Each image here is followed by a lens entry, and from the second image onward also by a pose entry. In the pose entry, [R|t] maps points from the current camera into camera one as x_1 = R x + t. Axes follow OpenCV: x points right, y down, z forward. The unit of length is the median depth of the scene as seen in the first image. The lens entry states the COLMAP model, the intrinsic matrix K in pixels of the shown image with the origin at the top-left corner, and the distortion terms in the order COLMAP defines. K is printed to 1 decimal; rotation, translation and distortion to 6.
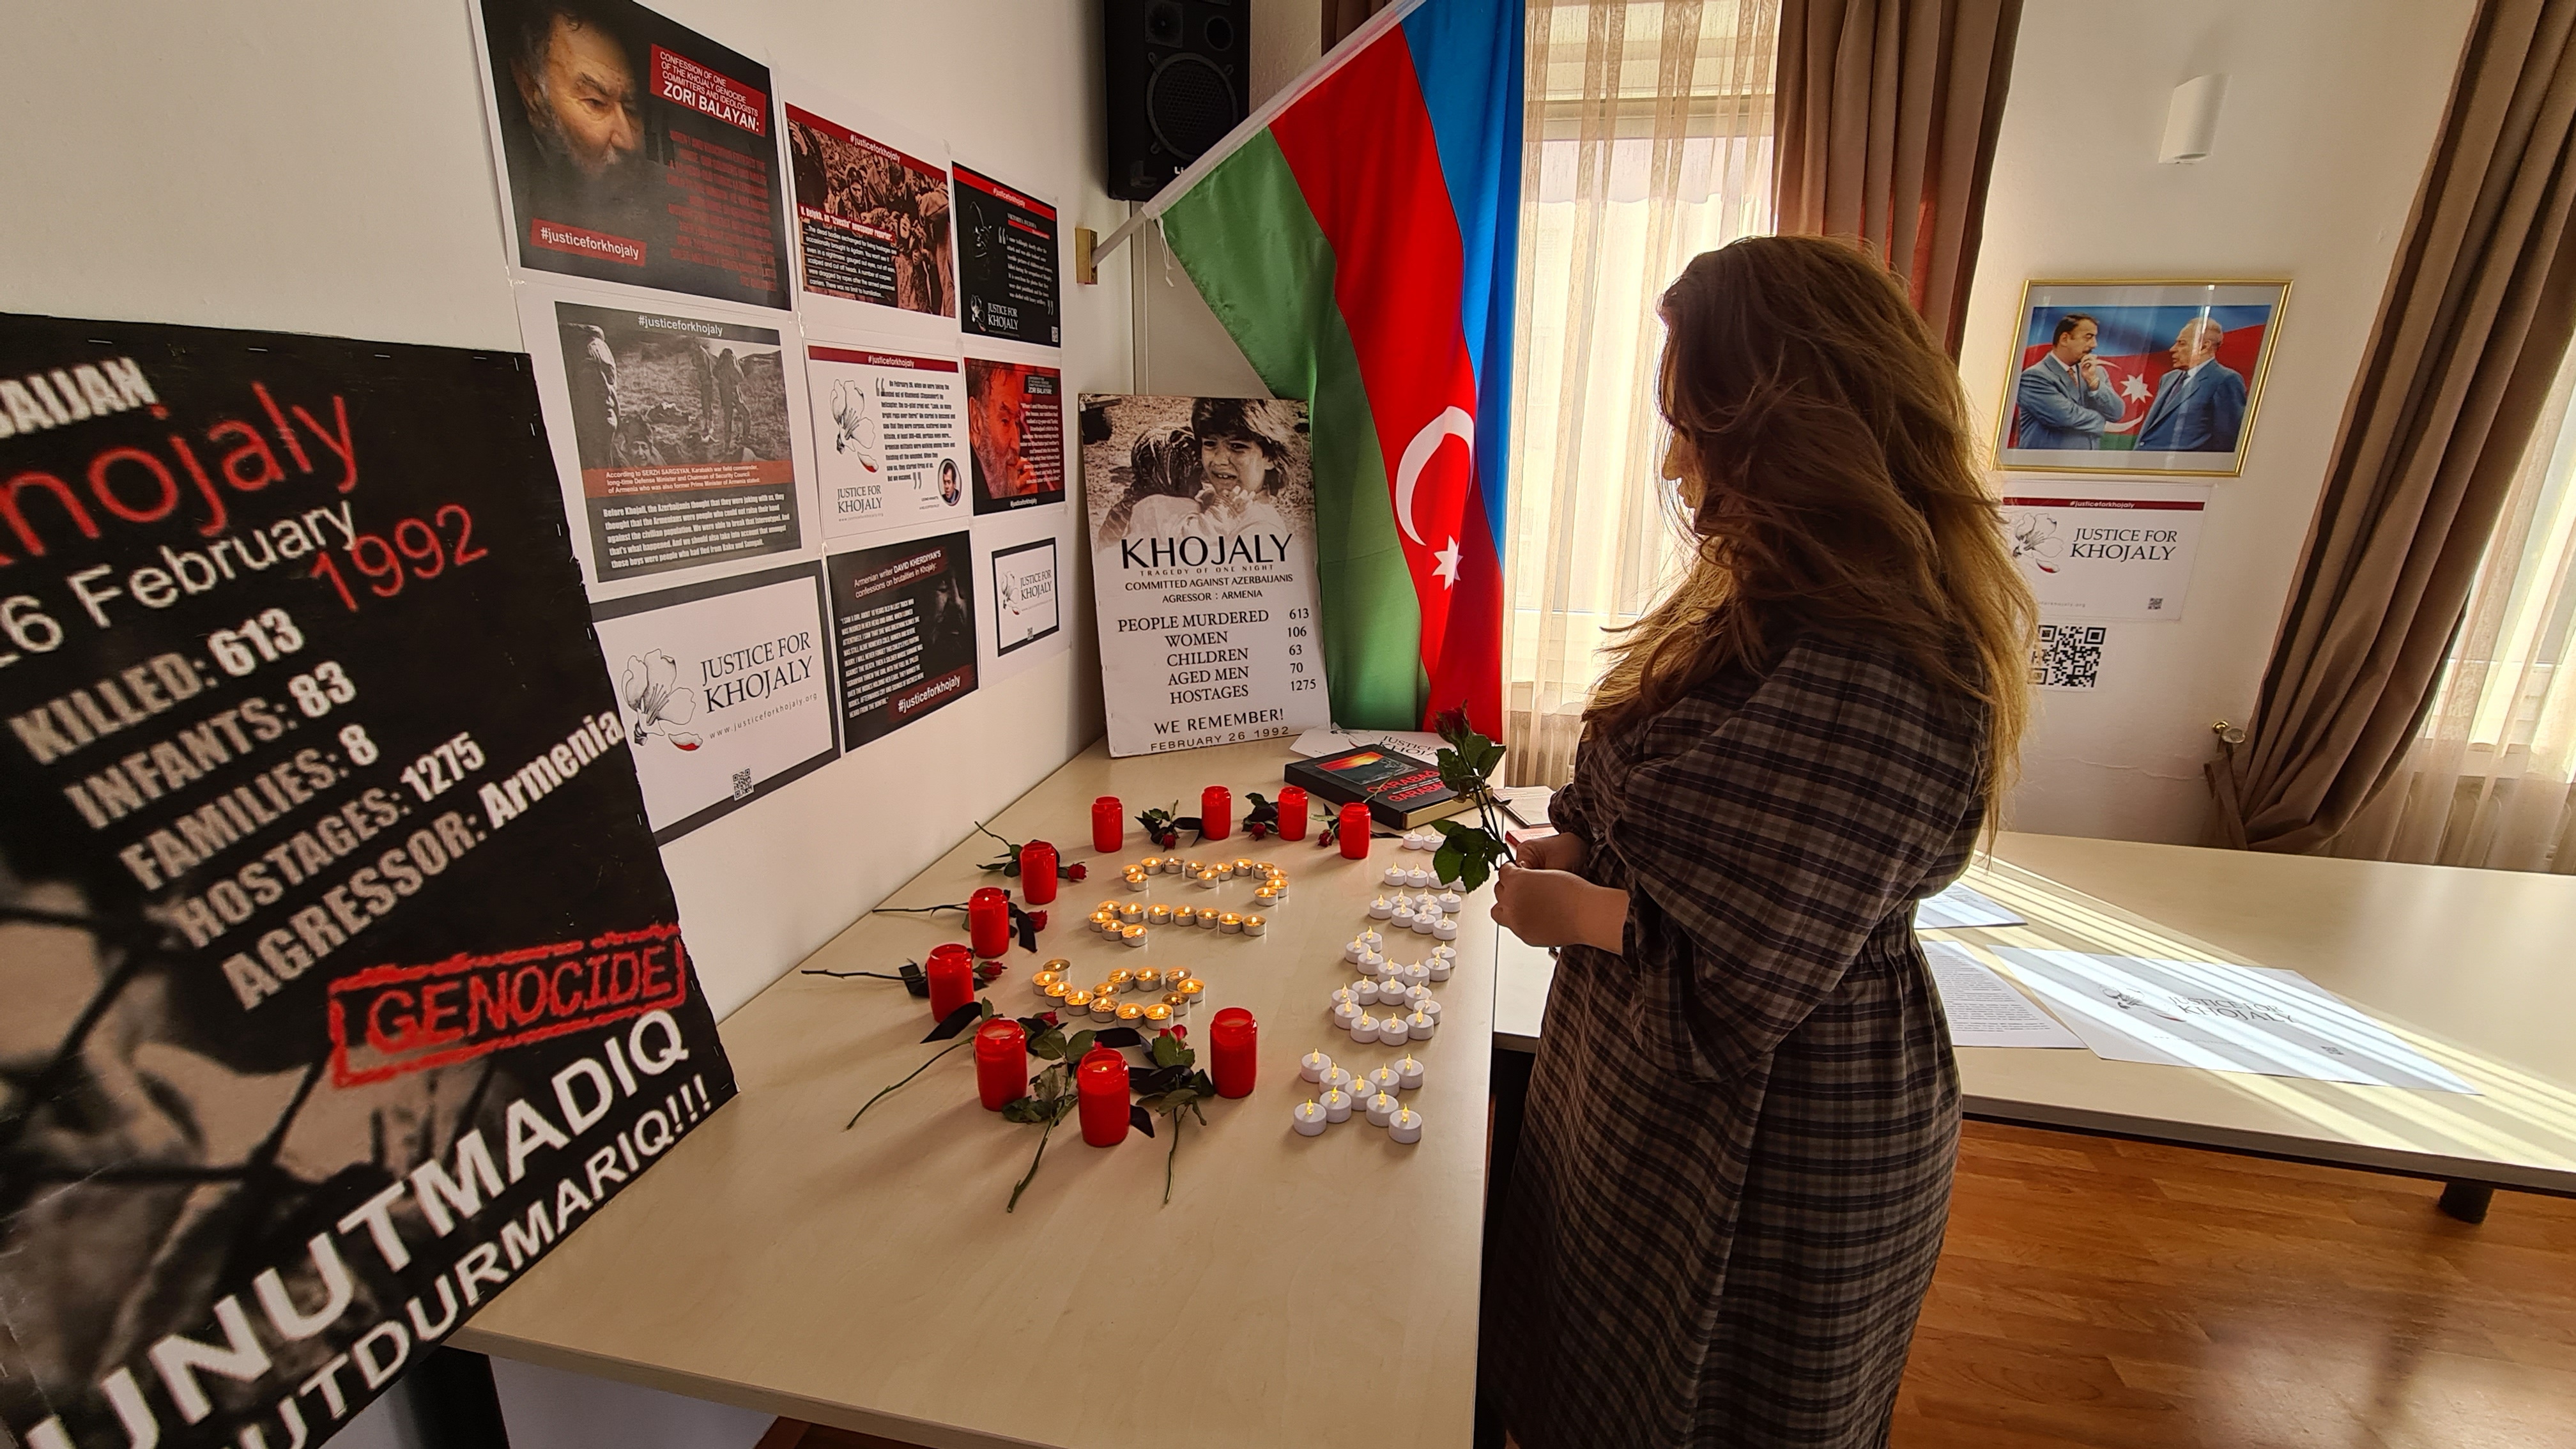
lens RADIAL K [[1056.6, 0, 1301.9], [0, 1056.6, 711.0], [0, 0, 1]] dist [0.000952, -0.000170]
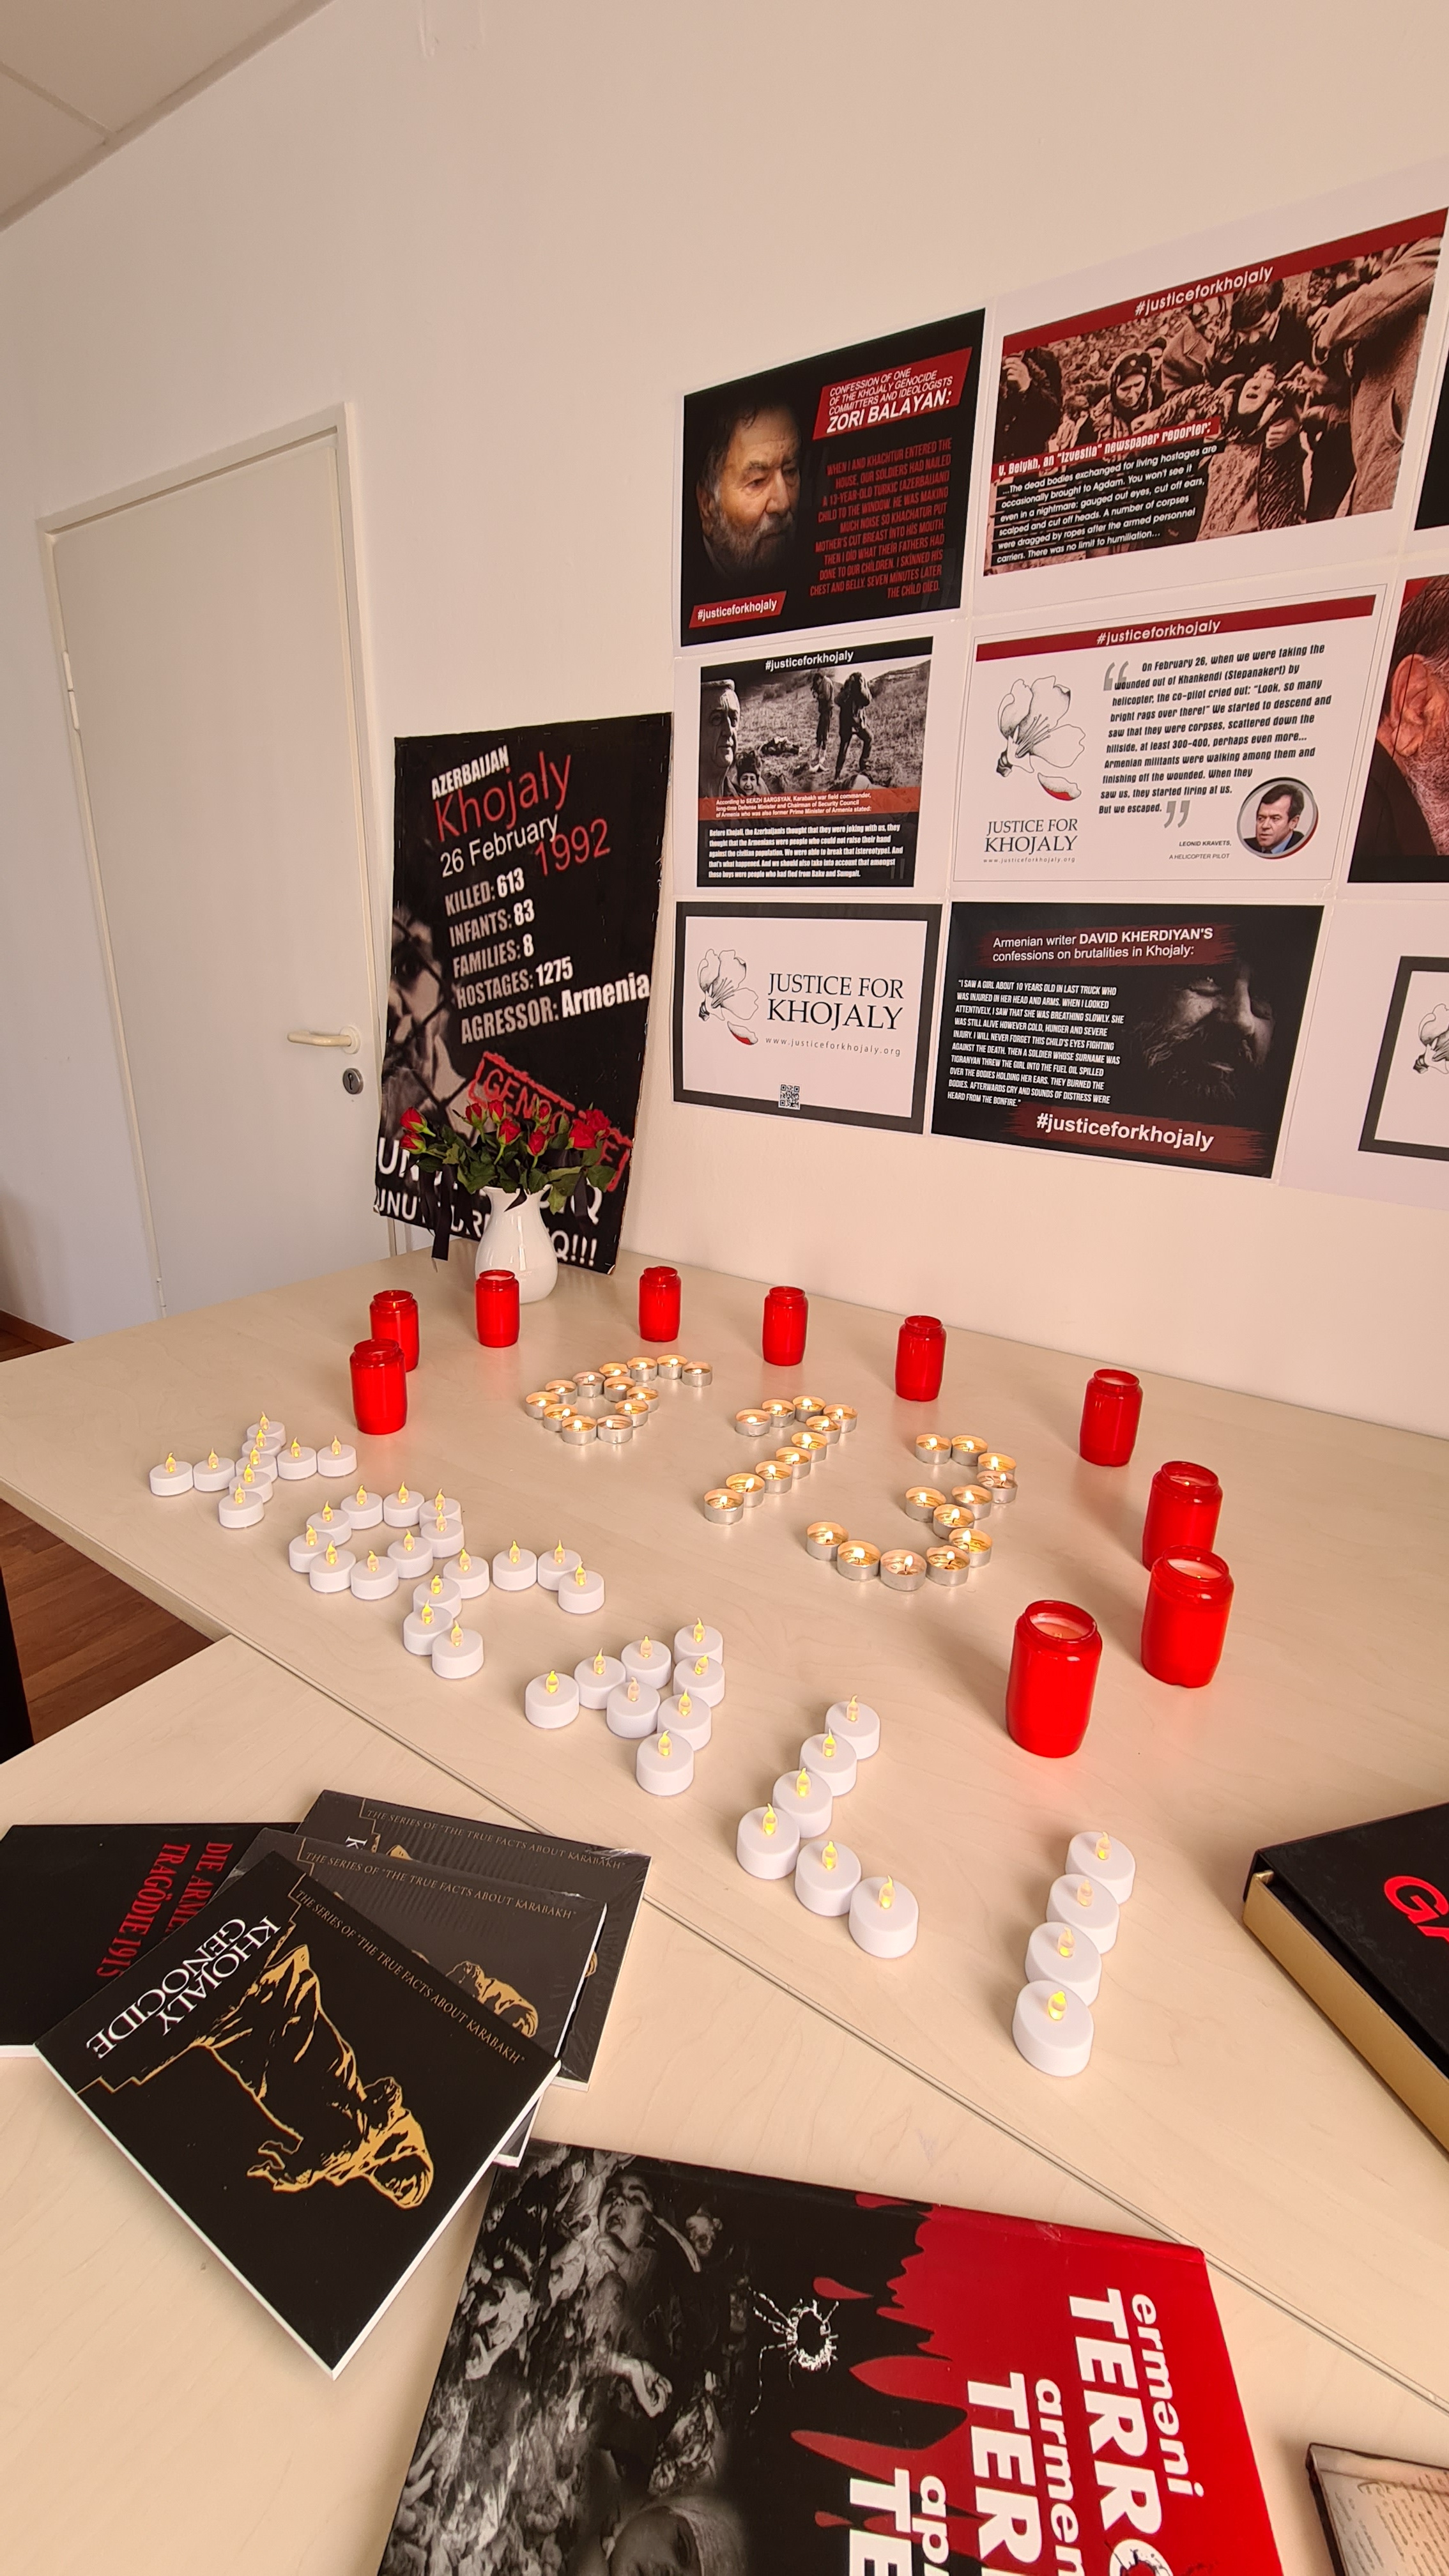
lens RADIAL K [[1049.9, 0, 712.4], [0, 1049.9, 1263.7], [0, 0, 1]] dist [0.003009, -0.005860]
pose [[-0.388186, 0.256432, -0.885186, 0.450903], [-0.272609, 0.885572, 0.376093, -0.144654], [0.880338, 0.387304, -0.273861, 1.107888]]
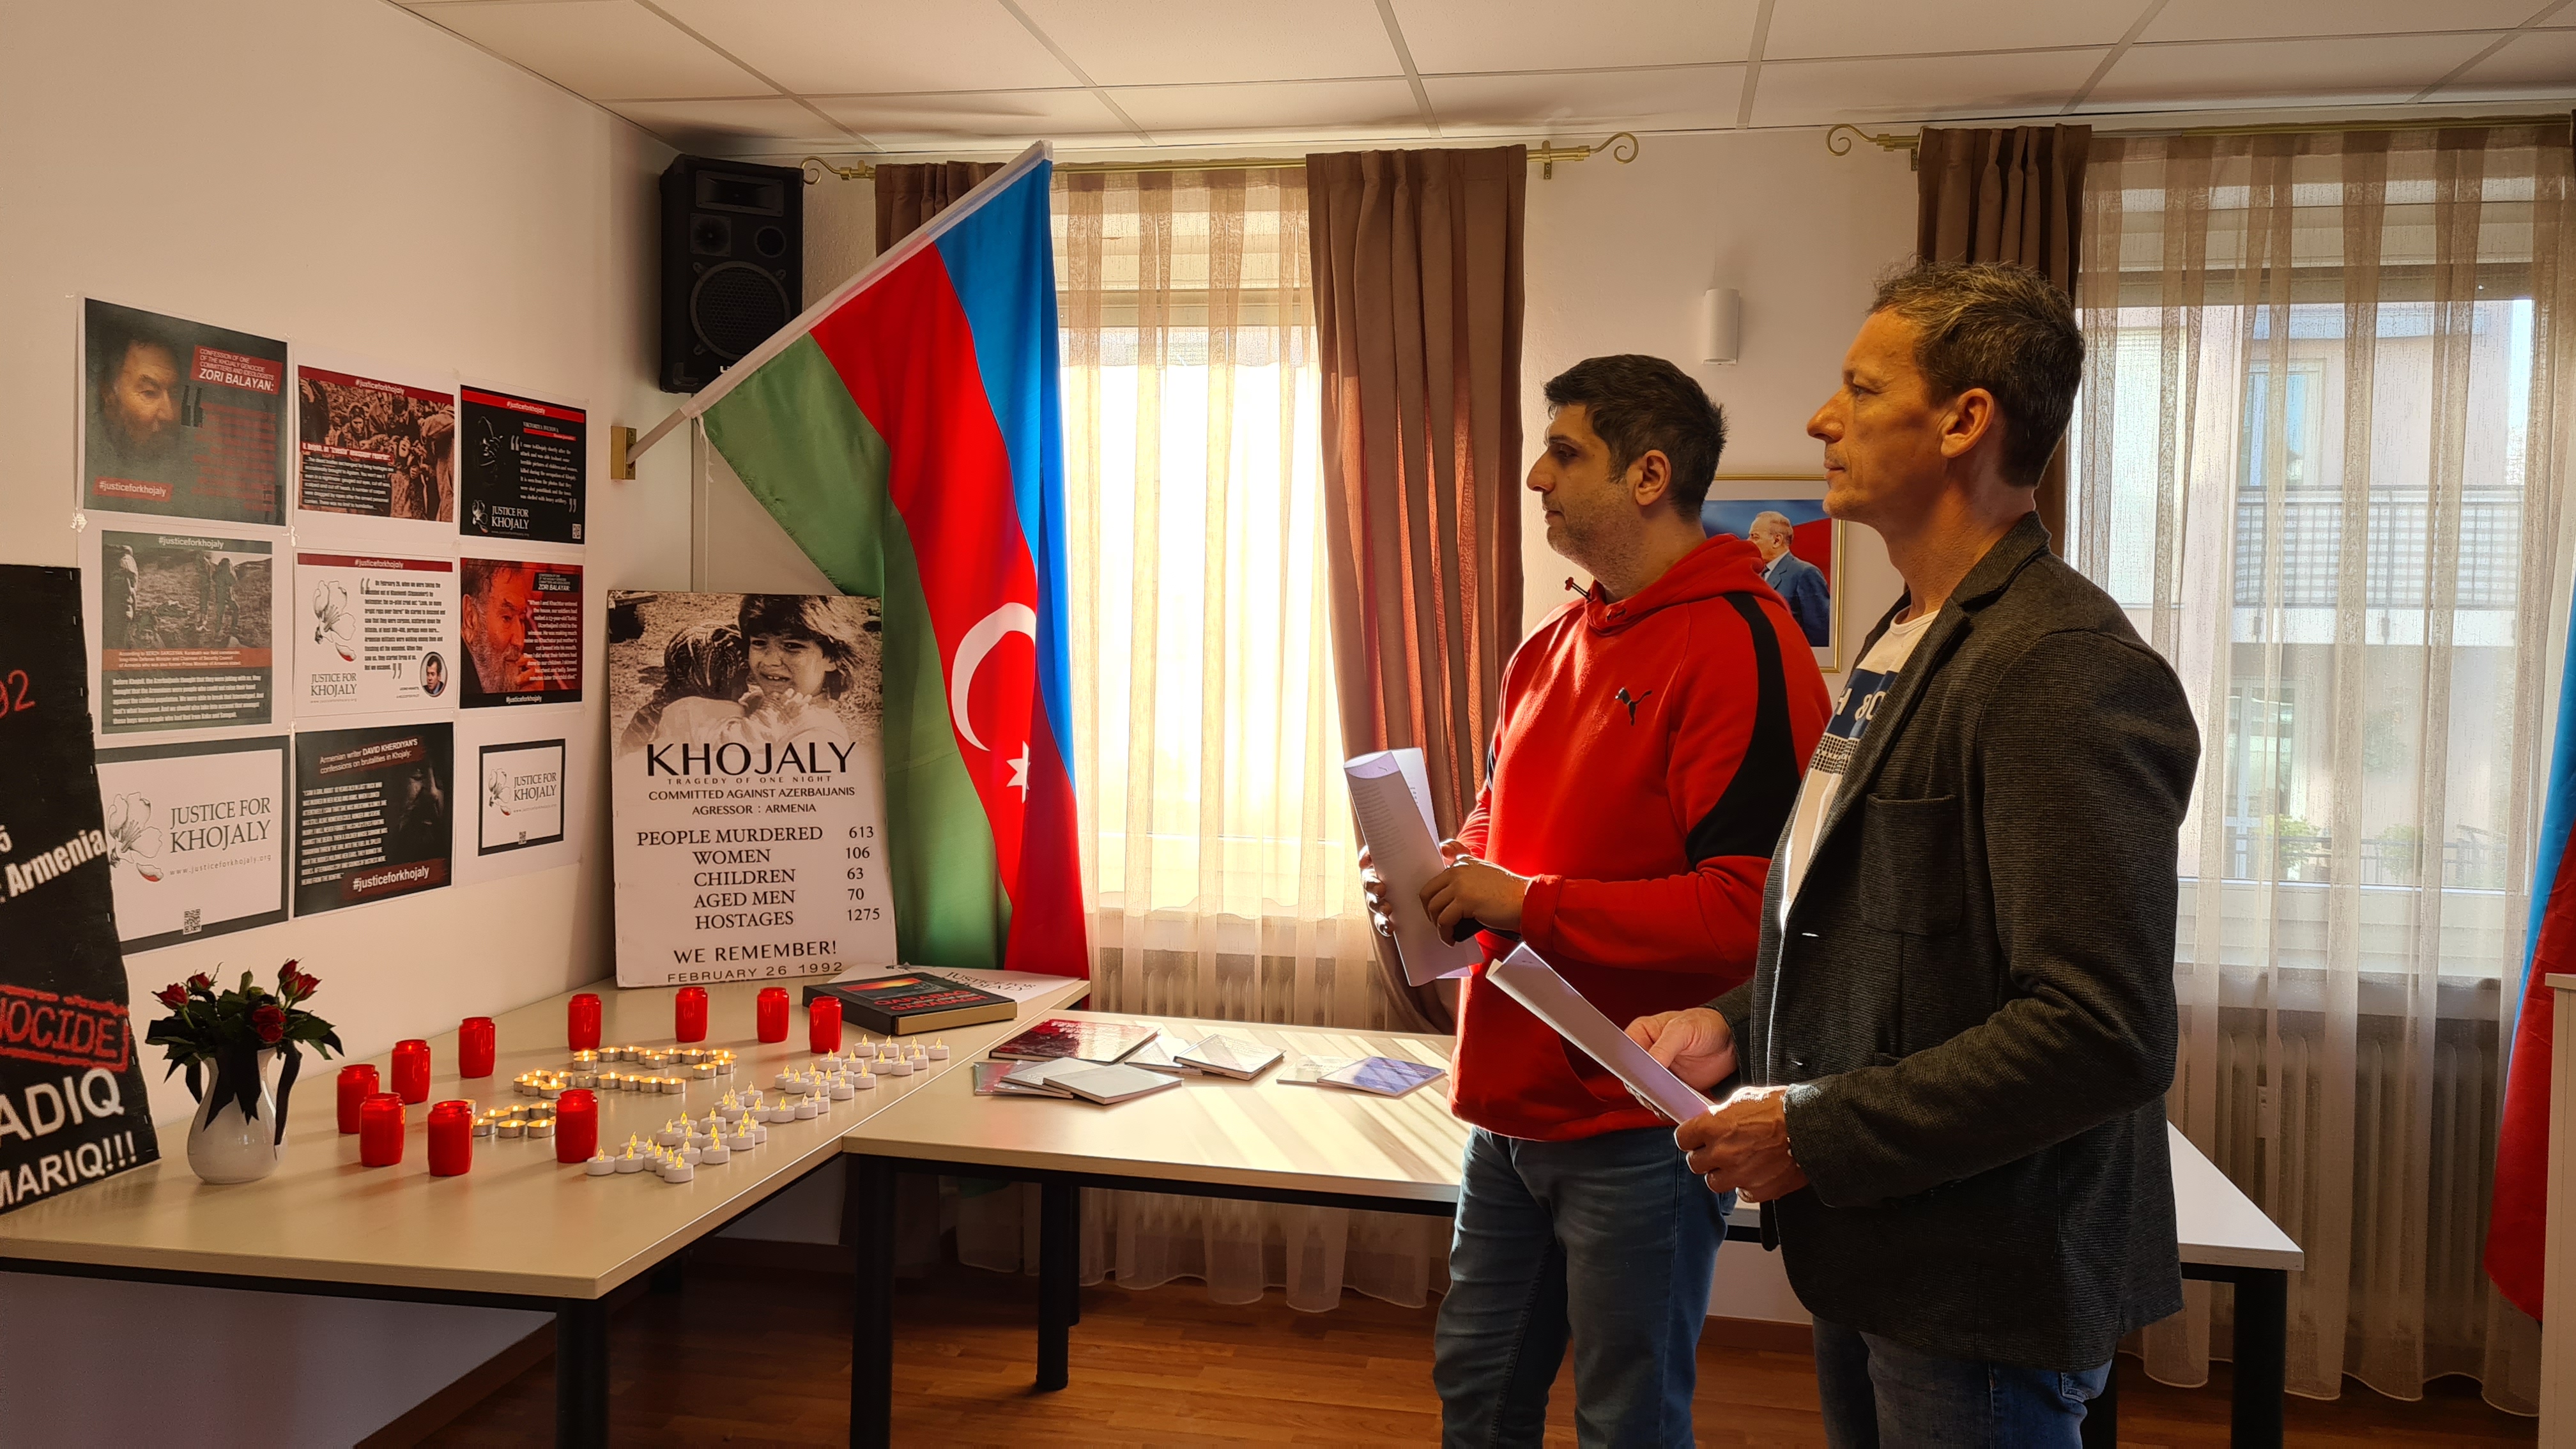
lens RADIAL K [[1917.1, 0, 1238.0], [0, 1917.1, 693.2], [0, 0, 1]] dist [0.089856, -0.136641]
pose [[0.999950, -0.001296, -0.009877, 0.527542], [-0.001032, 0.972695, -0.232086, 0.268556], [0.009908, 0.232085, 0.972645, -0.926603]]
